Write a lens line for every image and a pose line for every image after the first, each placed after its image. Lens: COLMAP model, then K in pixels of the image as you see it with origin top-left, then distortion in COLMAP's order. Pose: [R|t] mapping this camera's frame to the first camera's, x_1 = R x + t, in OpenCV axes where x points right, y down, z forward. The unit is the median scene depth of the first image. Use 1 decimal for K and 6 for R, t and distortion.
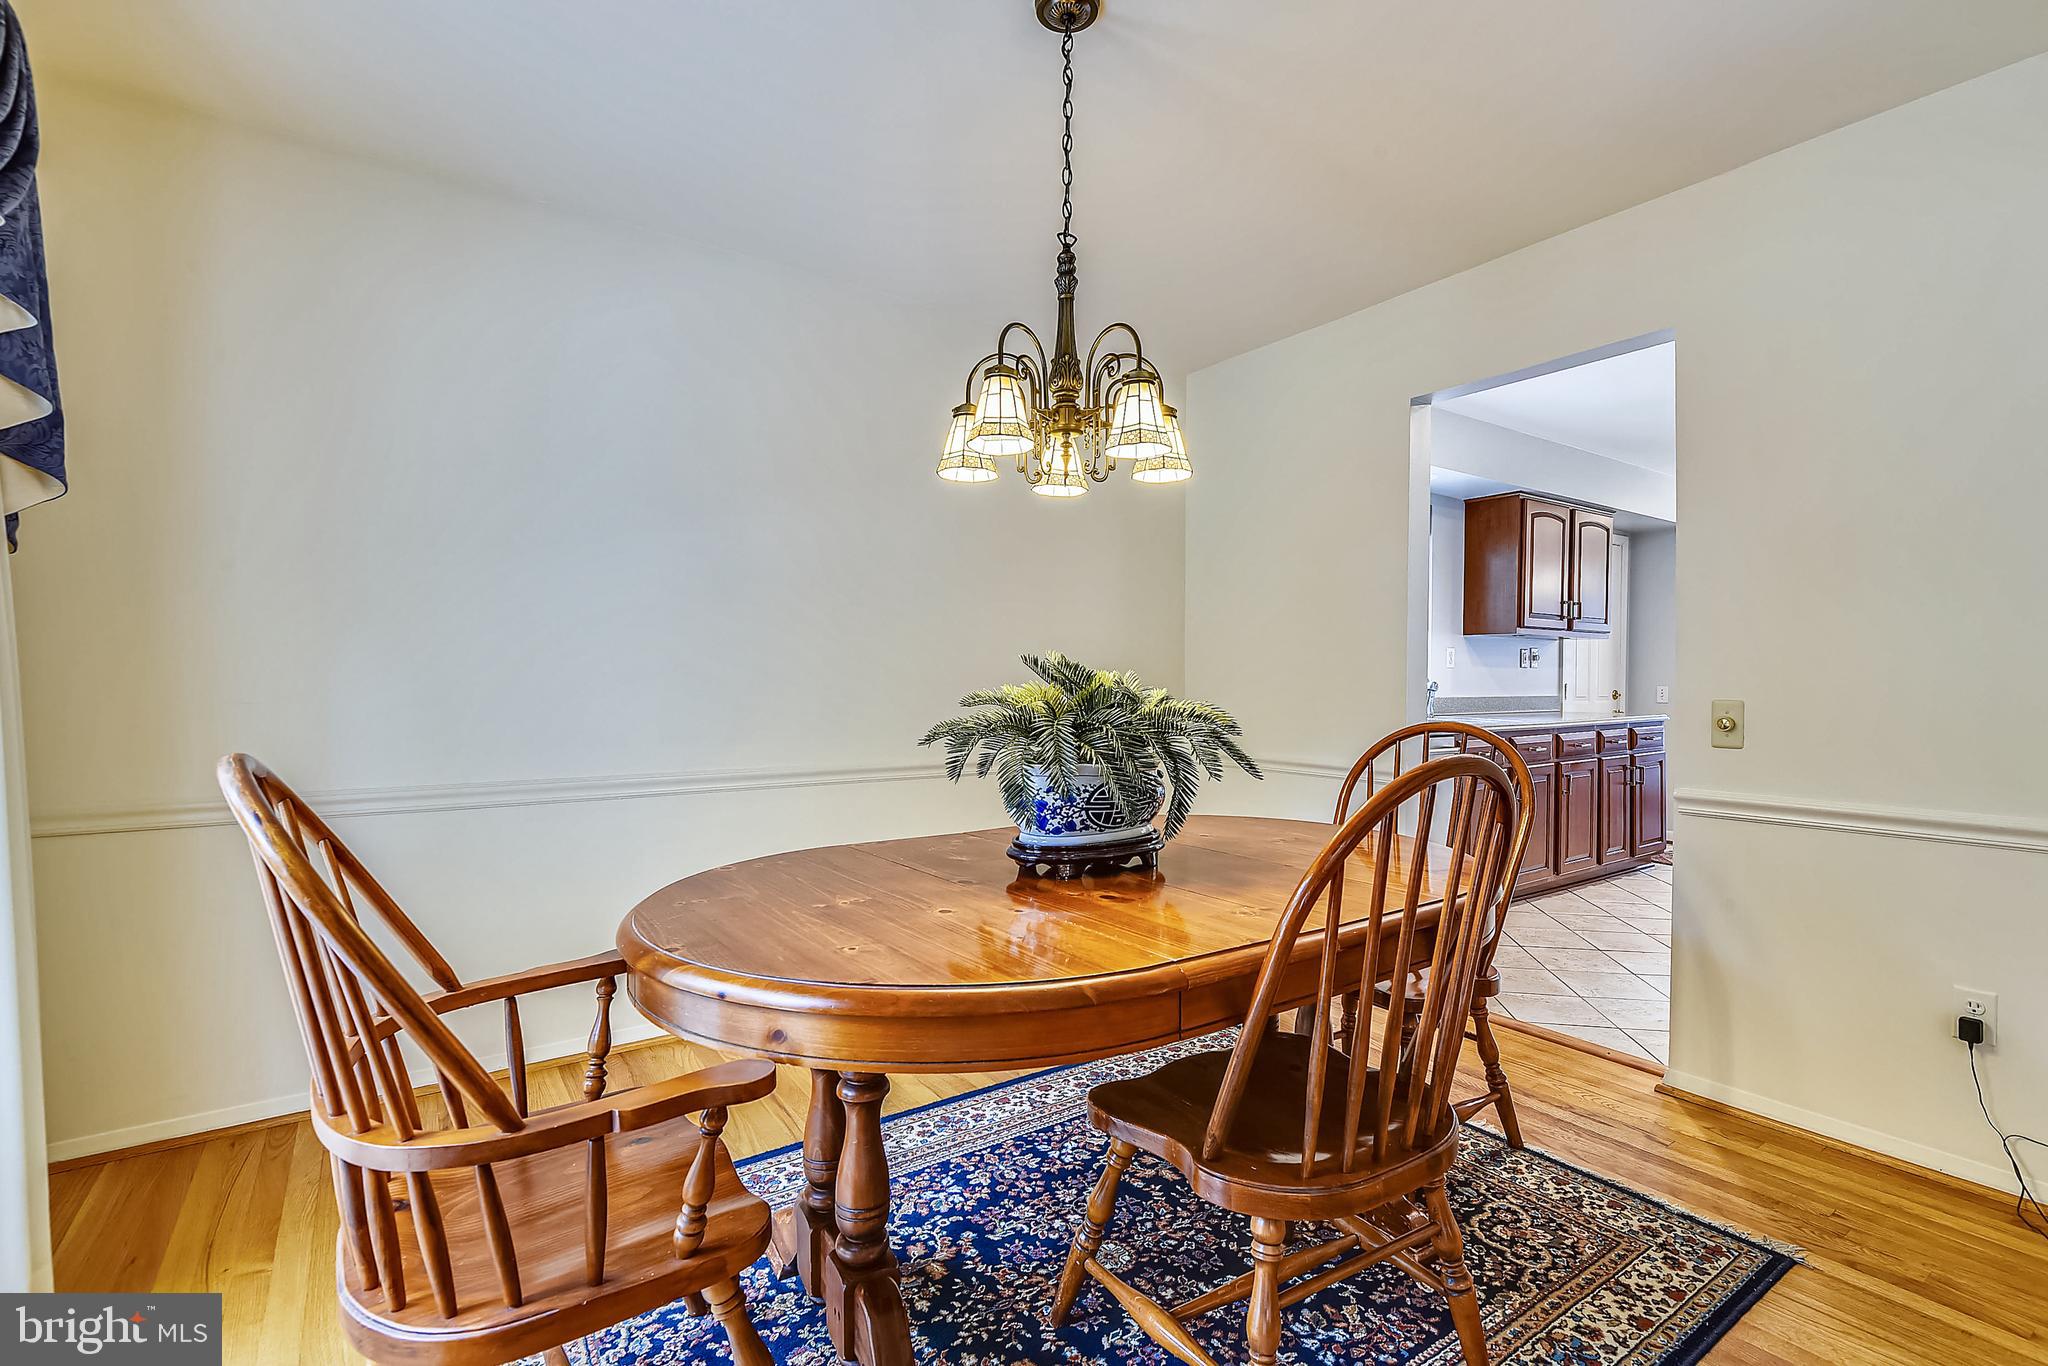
lens RADIAL K [[926.3, 0, 1037.0], [0, 926.3, 680.6], [0, 0, 1]] dist [0.000972, -0.000074]
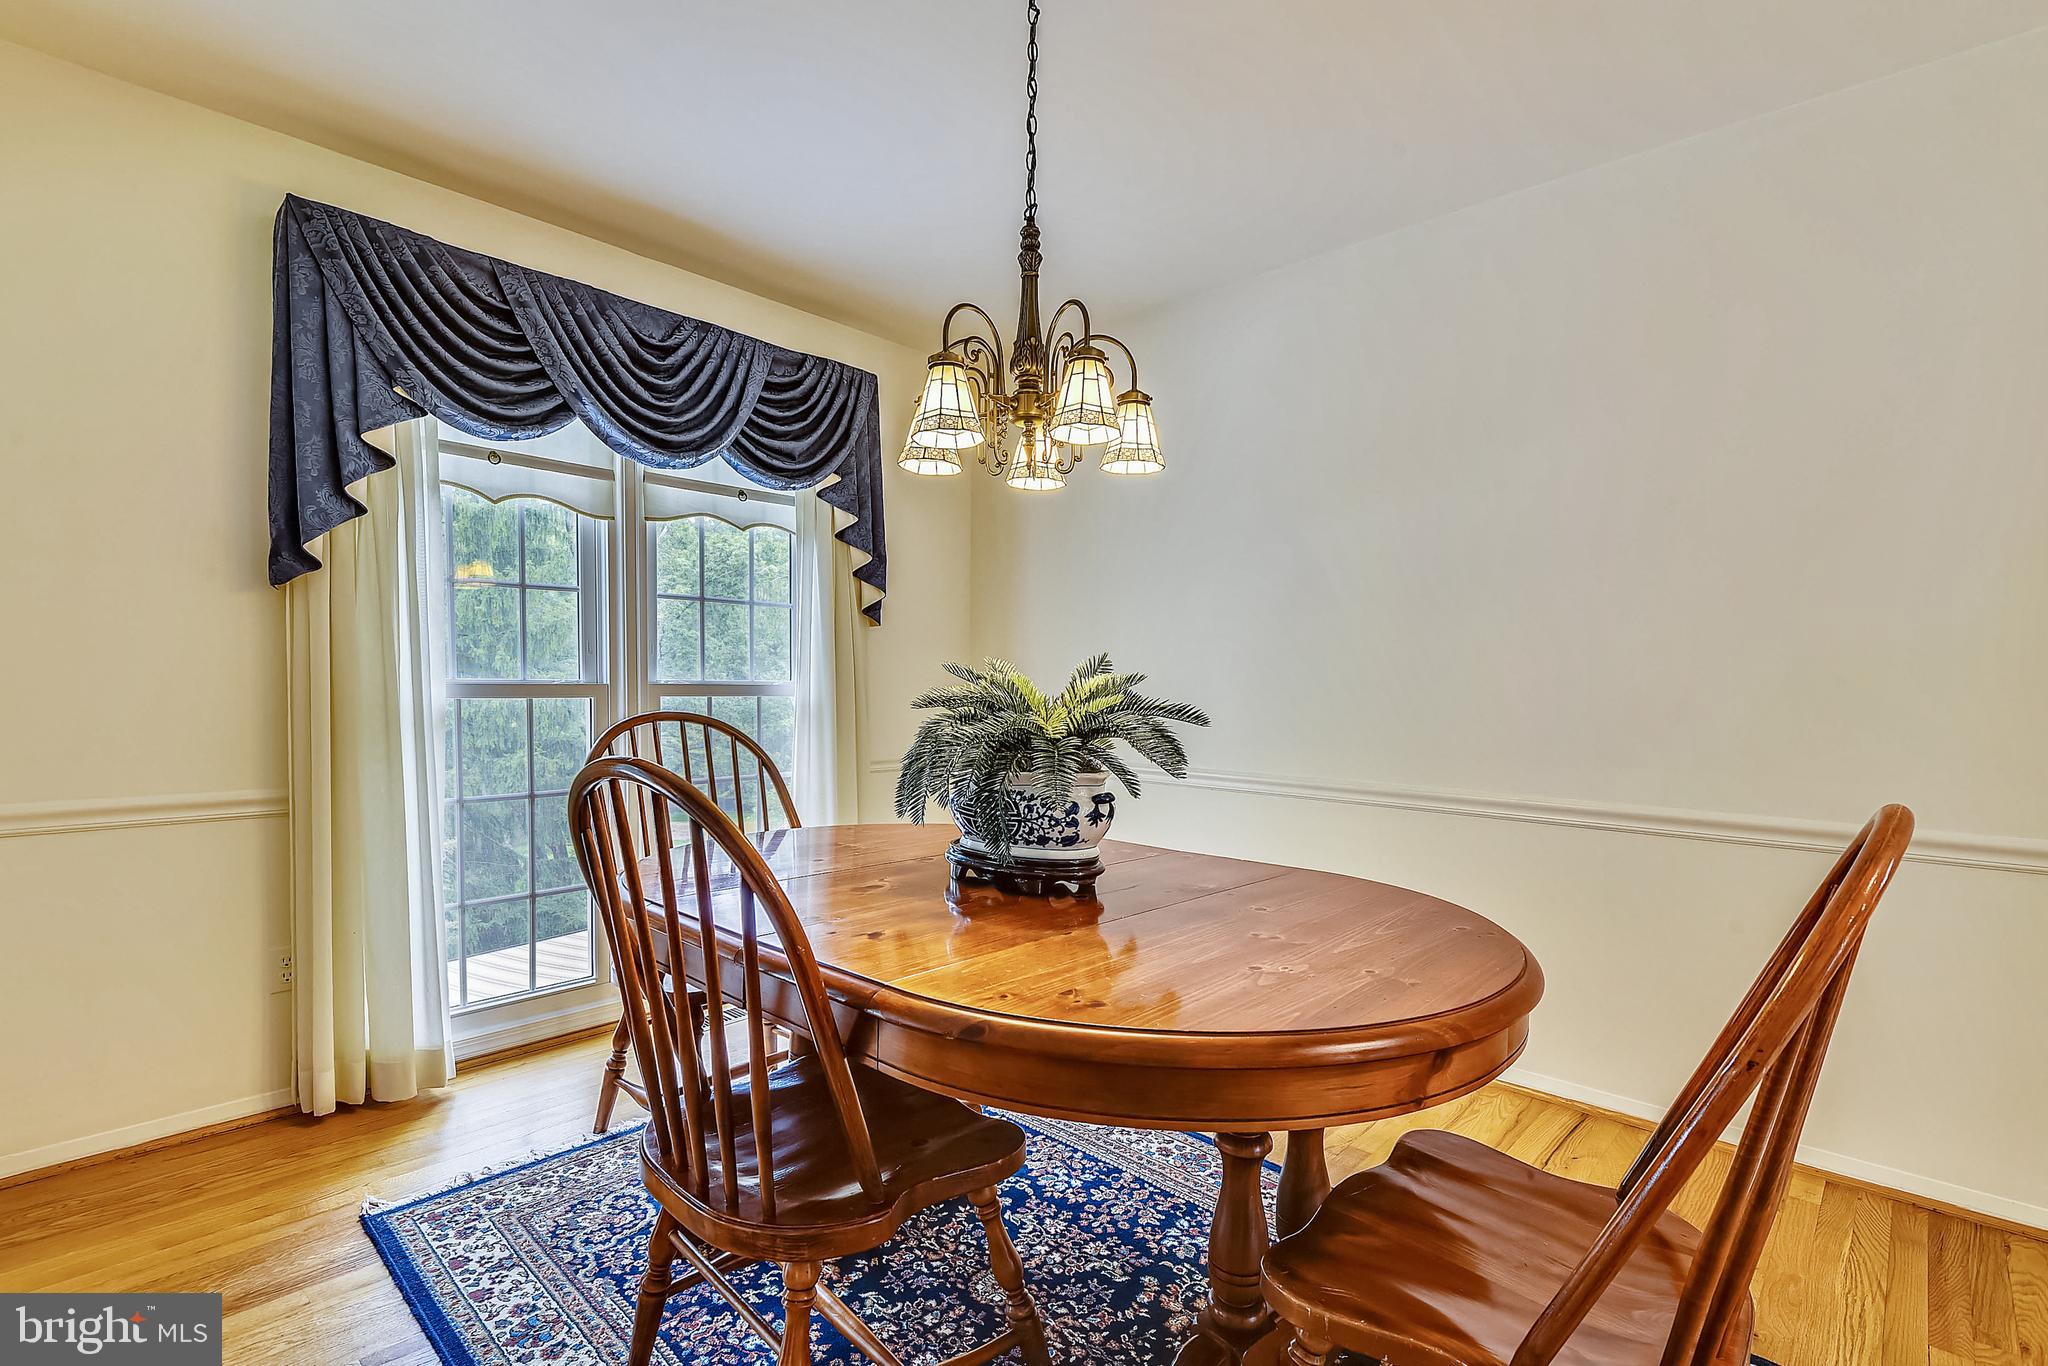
lens RADIAL K [[934.3, 0, 1051.2], [0, 934.3, 731.2], [0, 0, 1]] dist [0.000690, -0.000145]
pose [[0.210670, 0.044429, -0.976547, 0.978147], [-0.014331, 0.999000, 0.042359, 0.008637], [0.977452, 0.005071, 0.211096, 0.827662]]
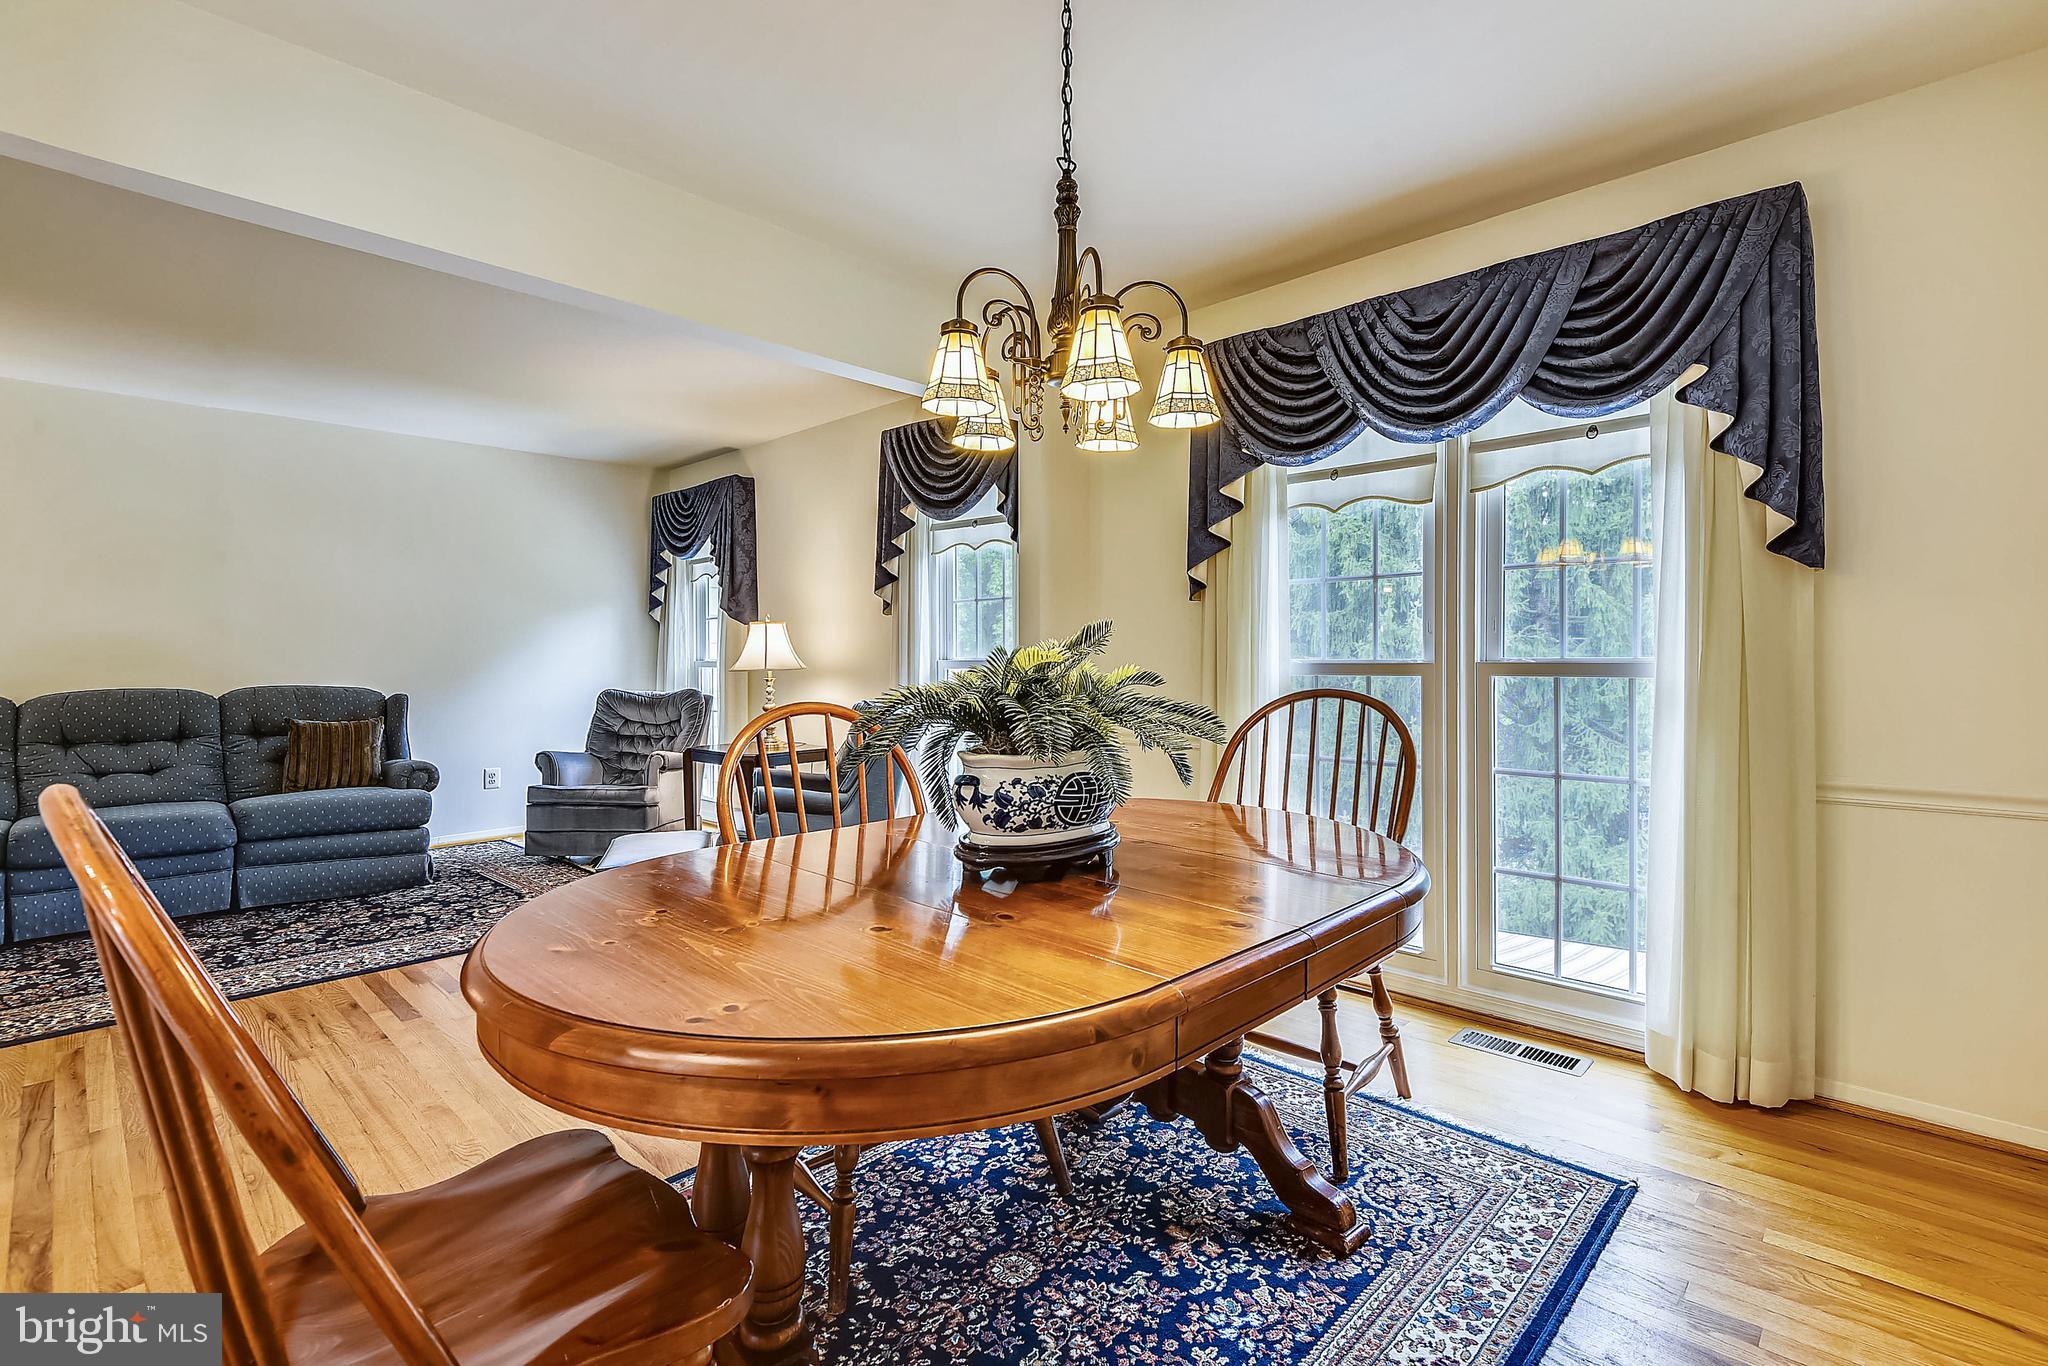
lens RADIAL K [[923.0, 0, 1032.6], [0, 923.0, 667.9], [0, 0, 1]] dist [-0.000563, -0.000607]
pose [[-0.981852, -0.001342, -0.189645, 0.232049], [-0.003508, 0.999932, 0.011087, -0.000670], [0.189617, 0.011551, -0.981790, 1.869815]]
